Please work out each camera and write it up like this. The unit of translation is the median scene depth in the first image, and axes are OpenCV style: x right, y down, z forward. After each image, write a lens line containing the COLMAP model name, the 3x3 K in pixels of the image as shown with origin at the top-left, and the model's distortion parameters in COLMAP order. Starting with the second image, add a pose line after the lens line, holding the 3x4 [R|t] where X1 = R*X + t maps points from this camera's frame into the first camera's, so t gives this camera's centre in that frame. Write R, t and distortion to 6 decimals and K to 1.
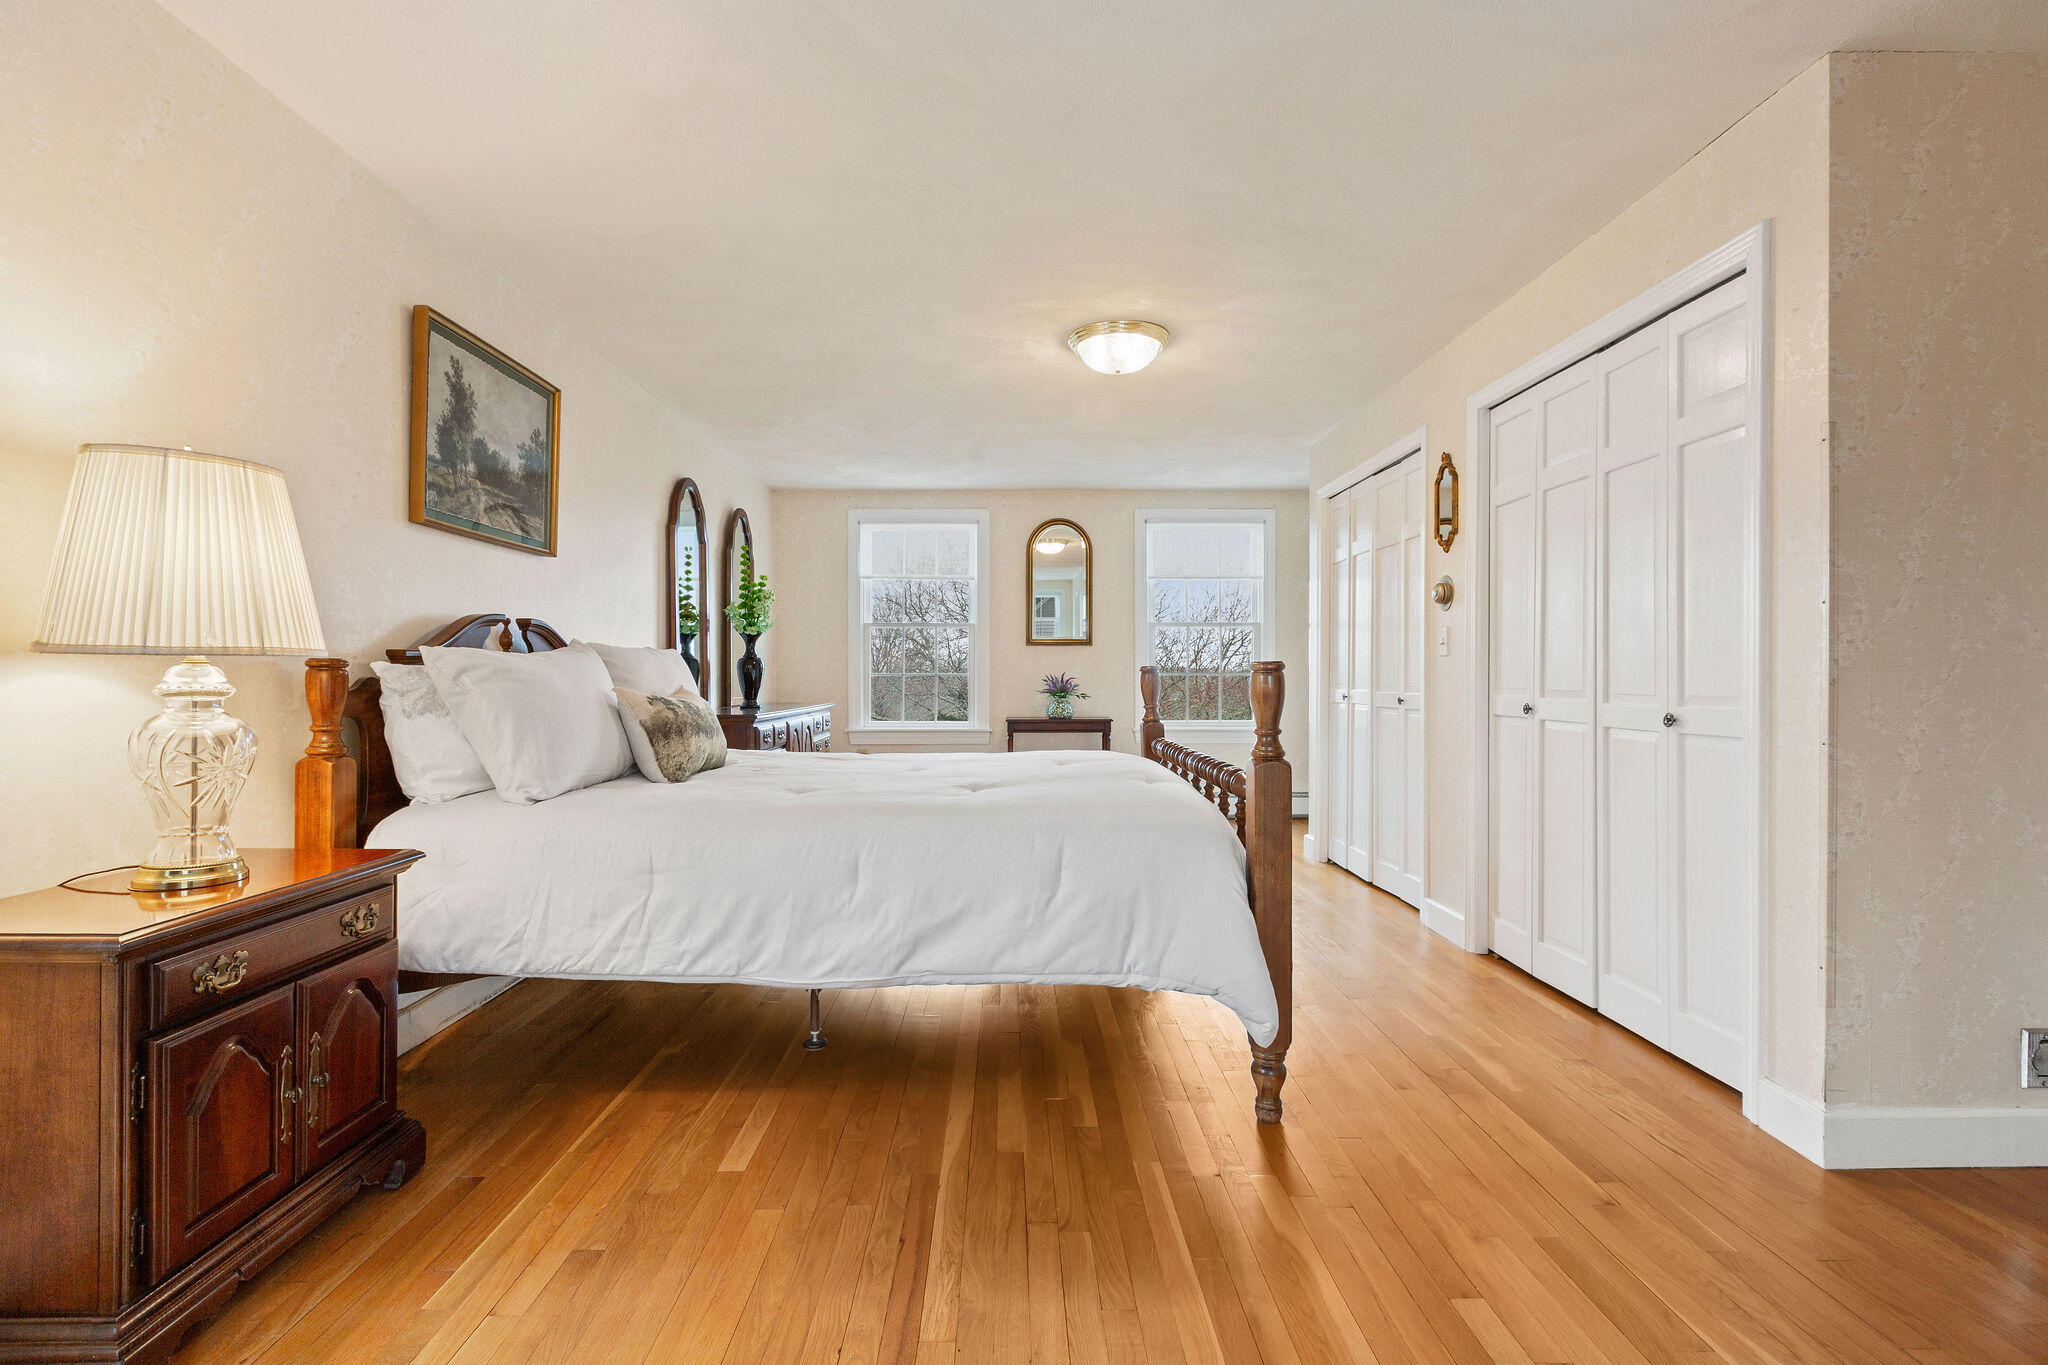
lens RADIAL K [[933.9, 0, 1023.6], [0, 933.9, 681.1], [0, 0, 1]] dist [-0.001248, 0.000137]
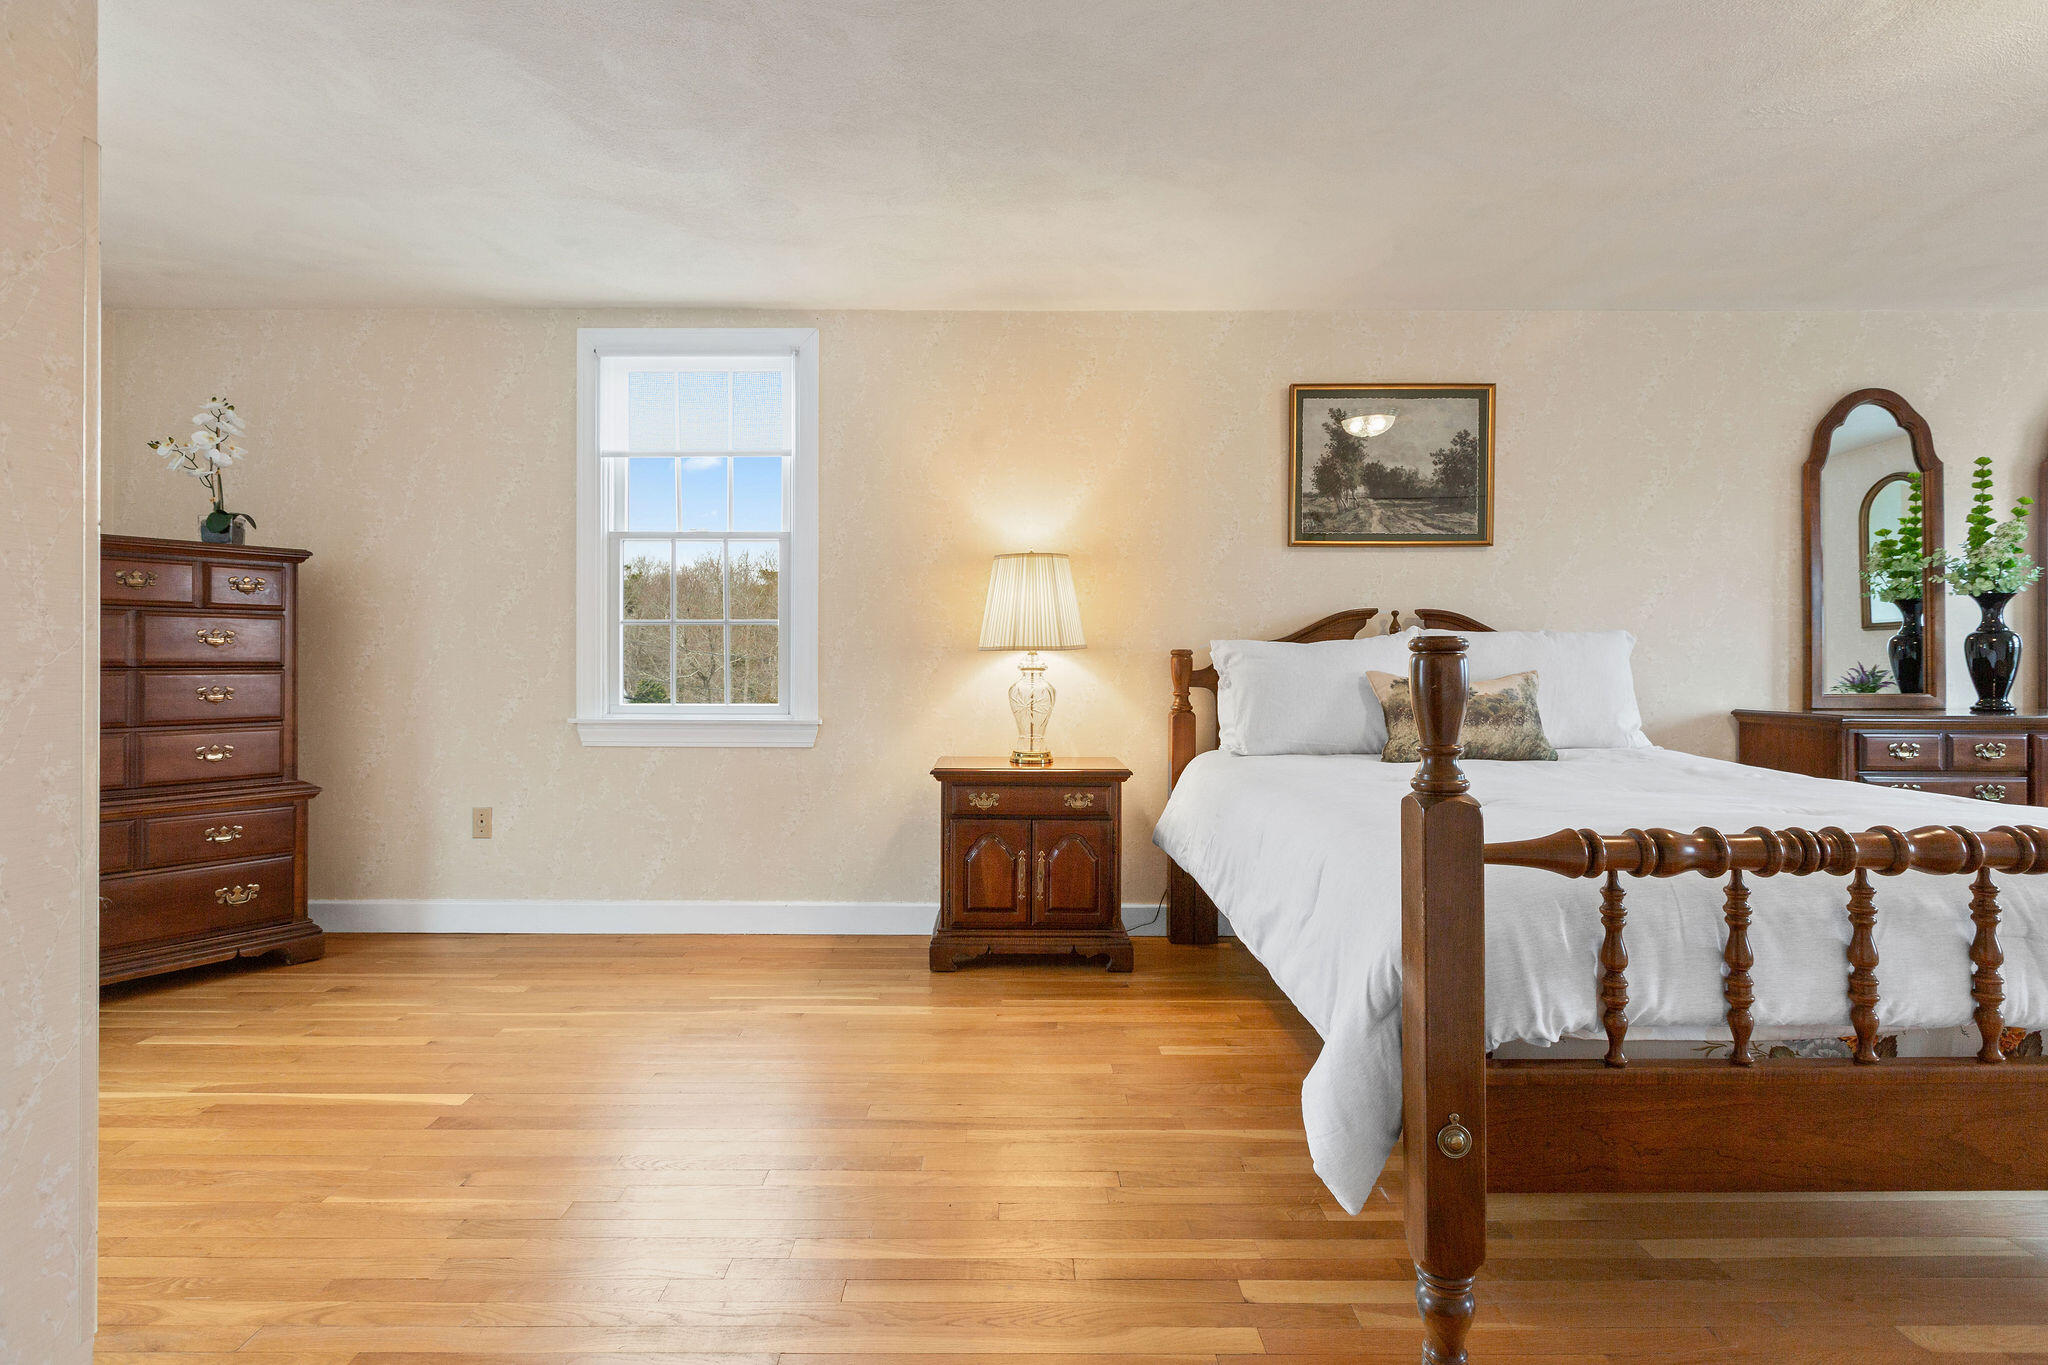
lens RADIAL K [[971.4, 0, 1027.0], [0, 971.4, 674.1], [0, 0, 1]] dist [-0.005532, -0.000068]
pose [[-0.012175, 0.011677, -0.999858, 0.711956], [-0.003024, 0.999927, 0.011714, -0.000707], [0.999921, 0.003167, -0.012139, 0.597613]]
